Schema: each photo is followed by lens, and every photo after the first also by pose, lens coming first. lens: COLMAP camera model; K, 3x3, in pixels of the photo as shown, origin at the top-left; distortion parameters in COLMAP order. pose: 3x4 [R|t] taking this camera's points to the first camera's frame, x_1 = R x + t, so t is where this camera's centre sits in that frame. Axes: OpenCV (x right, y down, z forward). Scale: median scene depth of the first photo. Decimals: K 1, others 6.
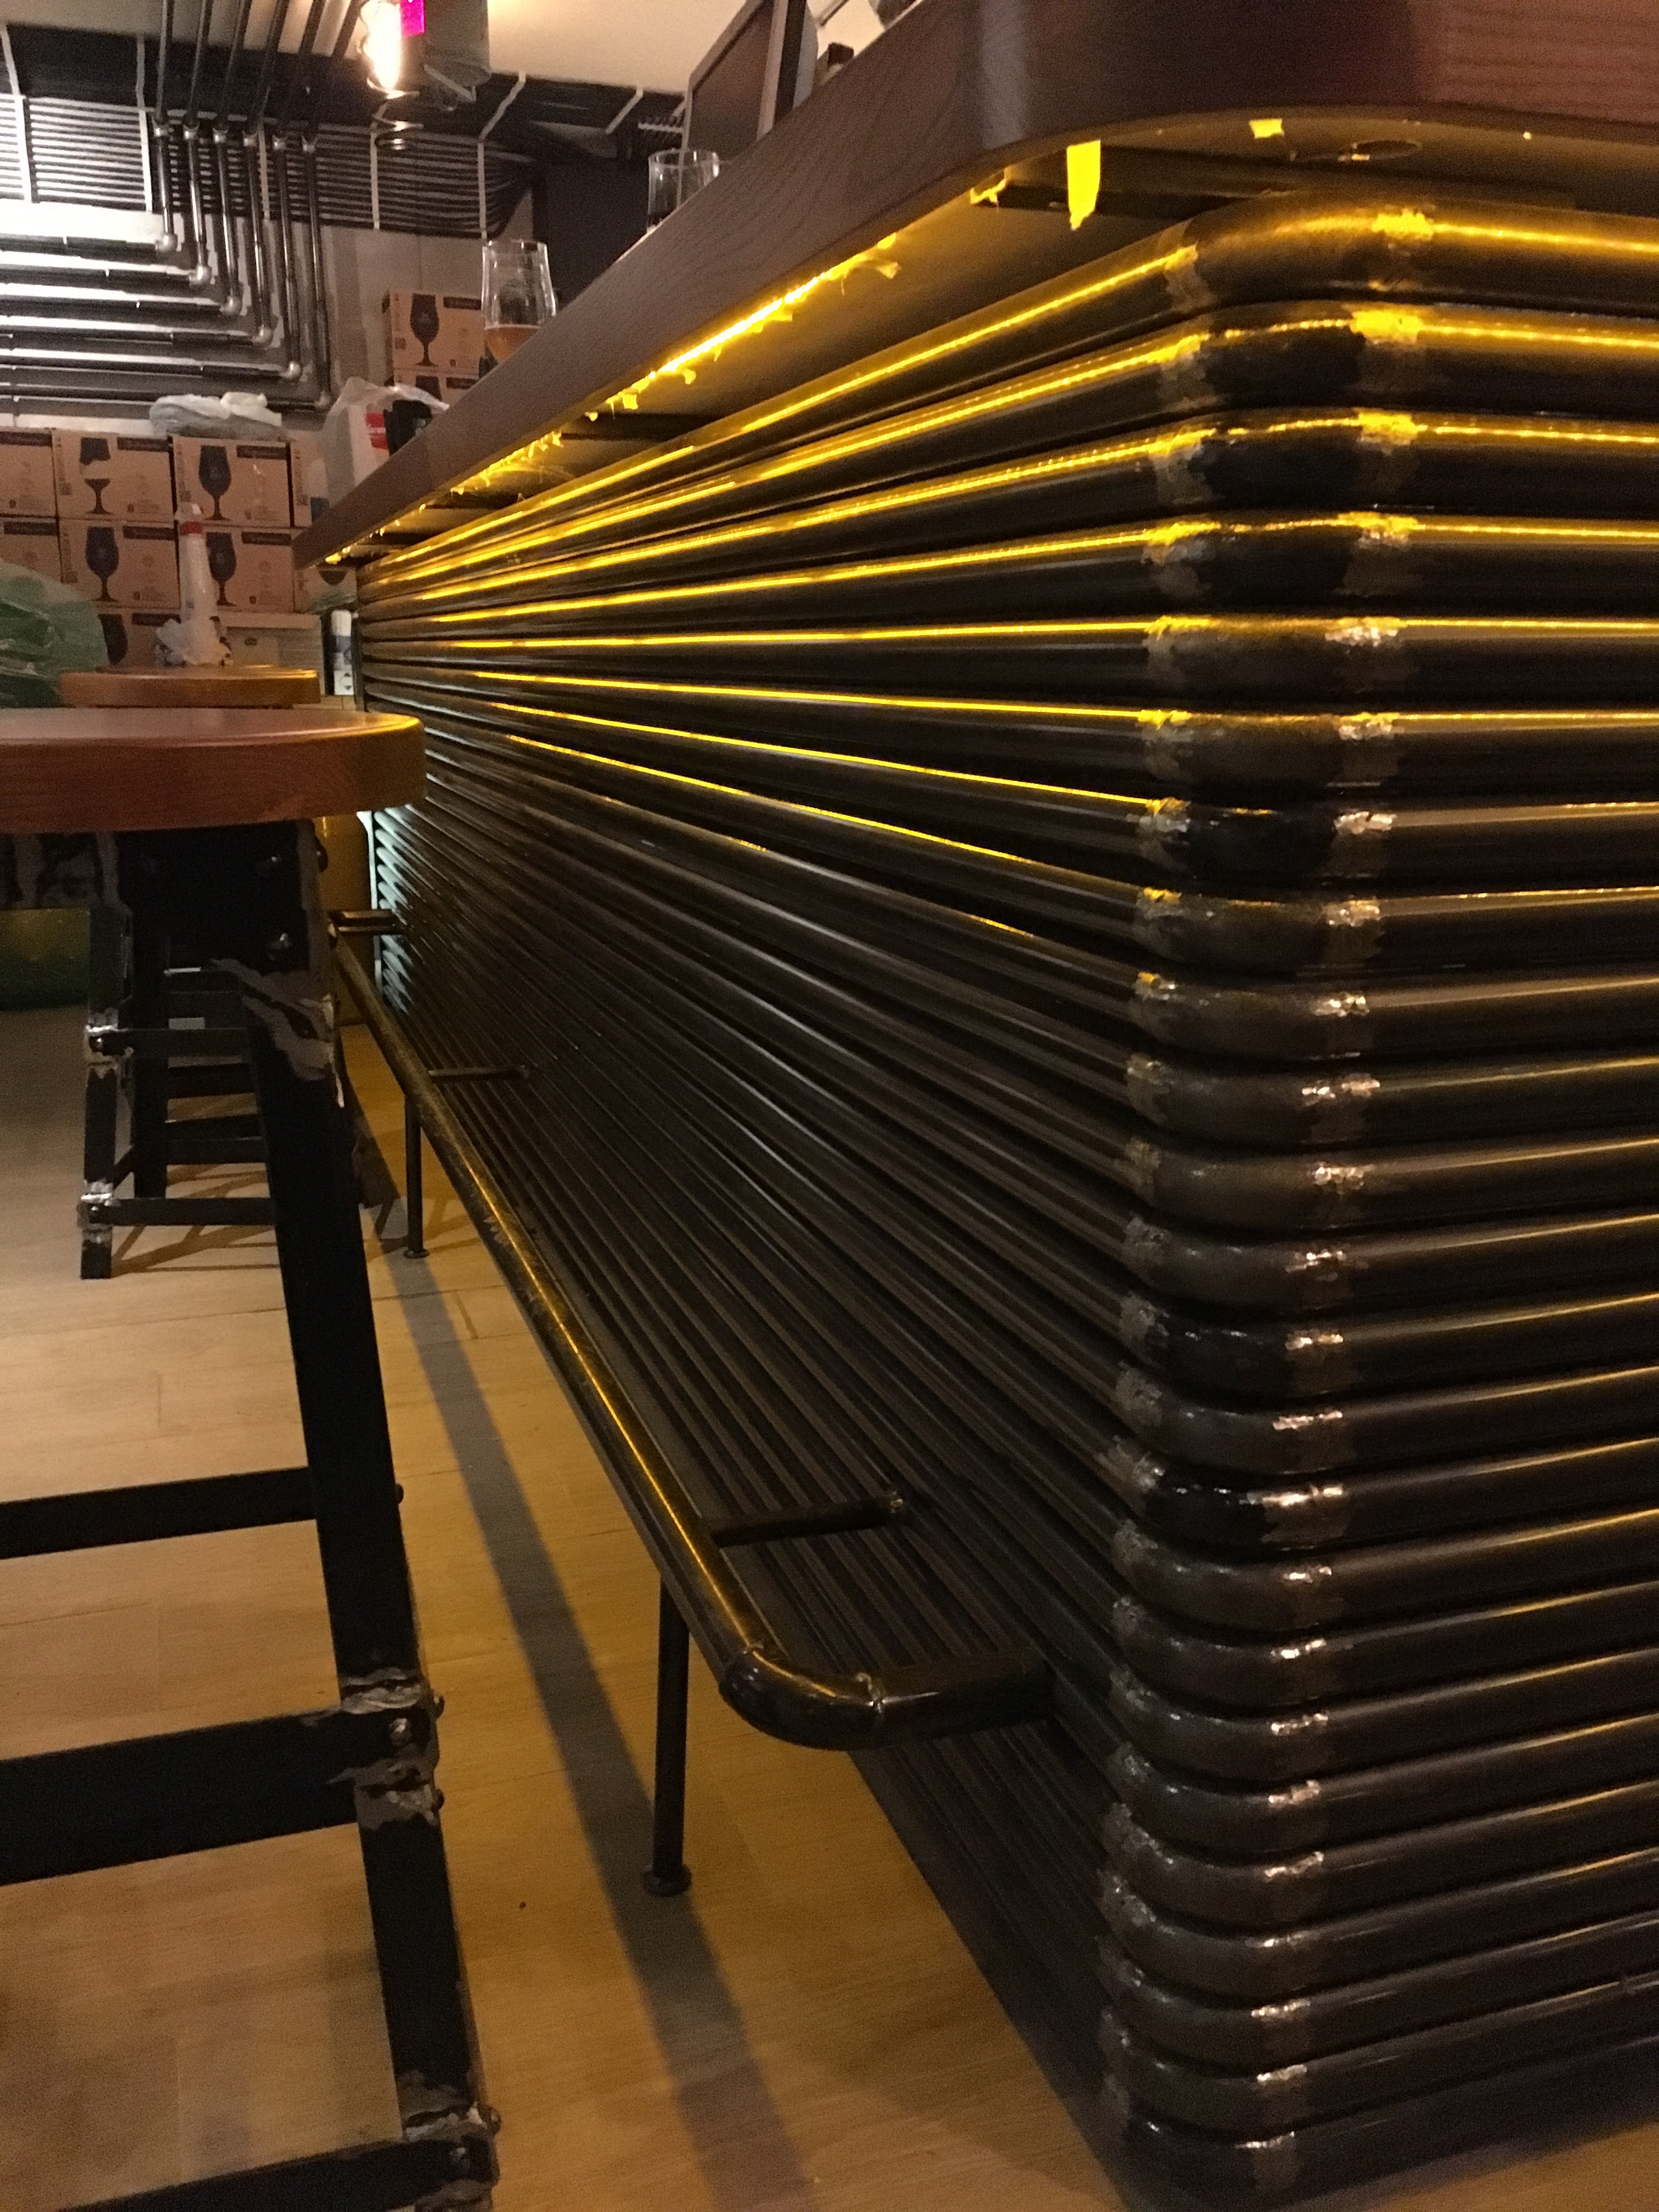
lens RADIAL K [[1871.8, 0, 827.5], [0, 1871.8, 1105.1], [0, 0, 1]] dist [0.003204, 0.000340]
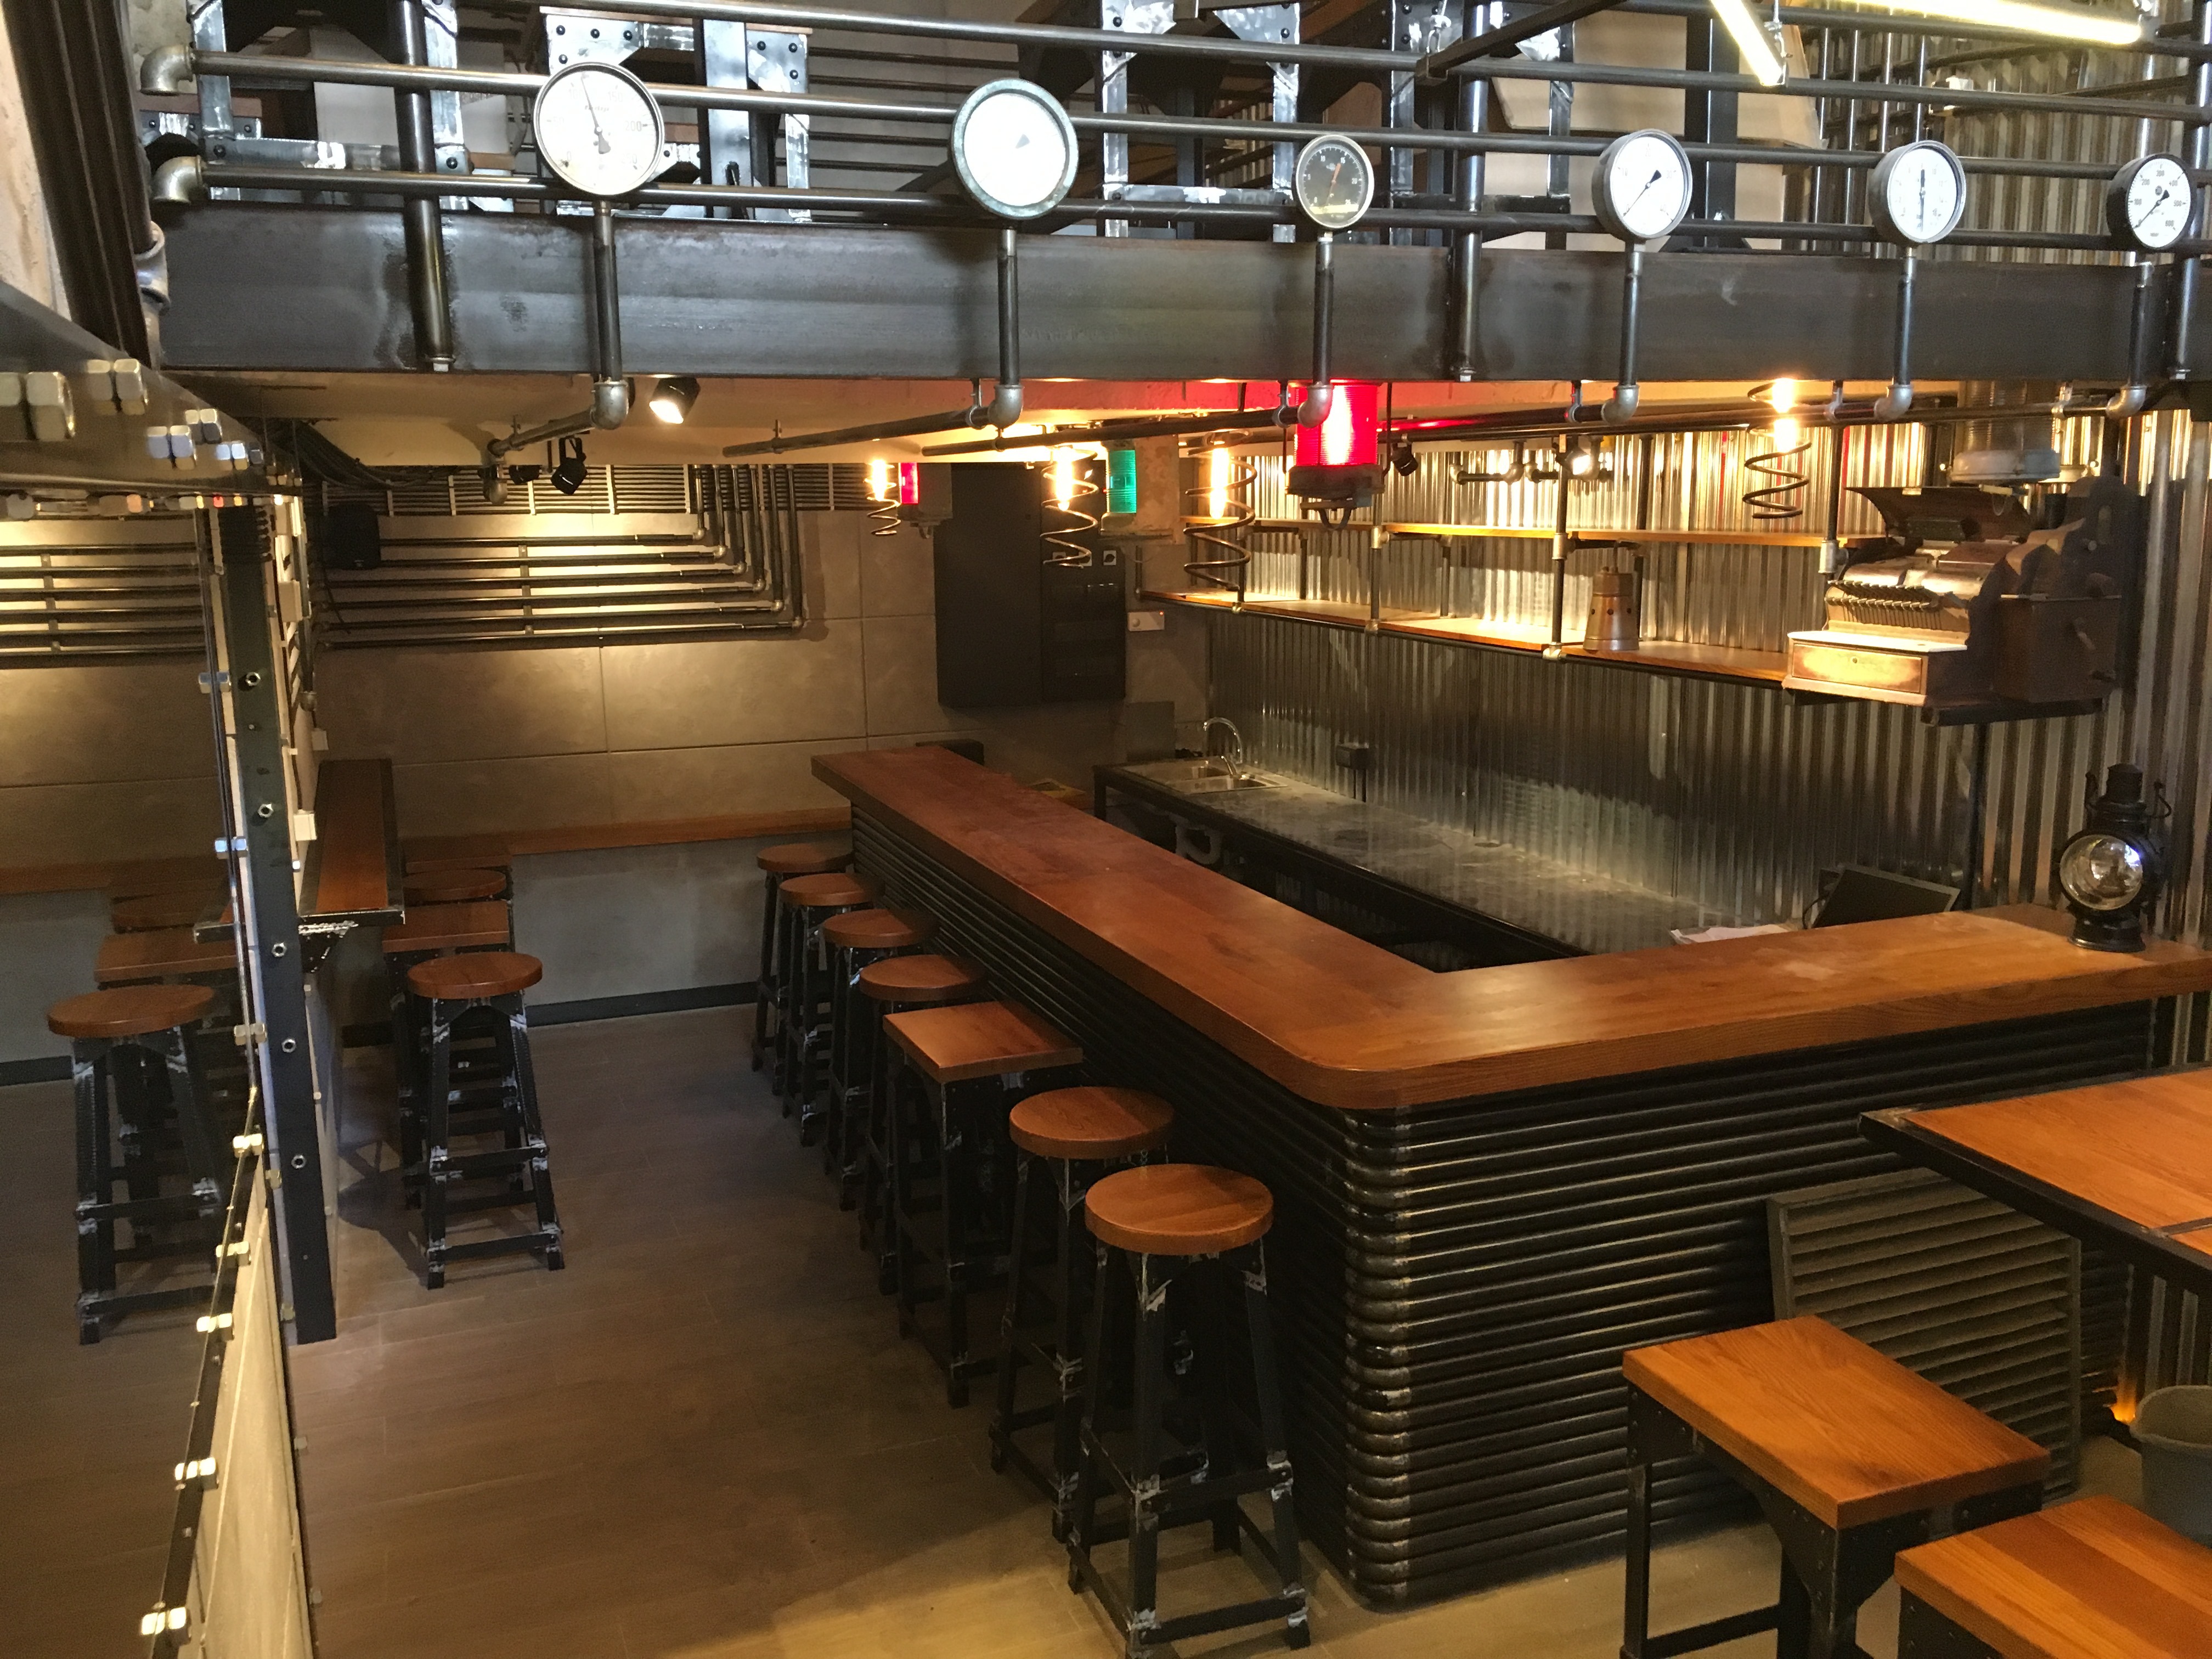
lens RADIAL K [[1871.8, 0, 1107.7], [0, 1871.8, 831.2], [0, 0, 1]] dist [0.003204, 0.000340]
pose [[0.999310, -0.021961, 0.029950, -0.075427], [0.023541, 0.998291, -0.053480, -0.133276], [-0.028724, 0.054148, 0.998120, -0.512277]]
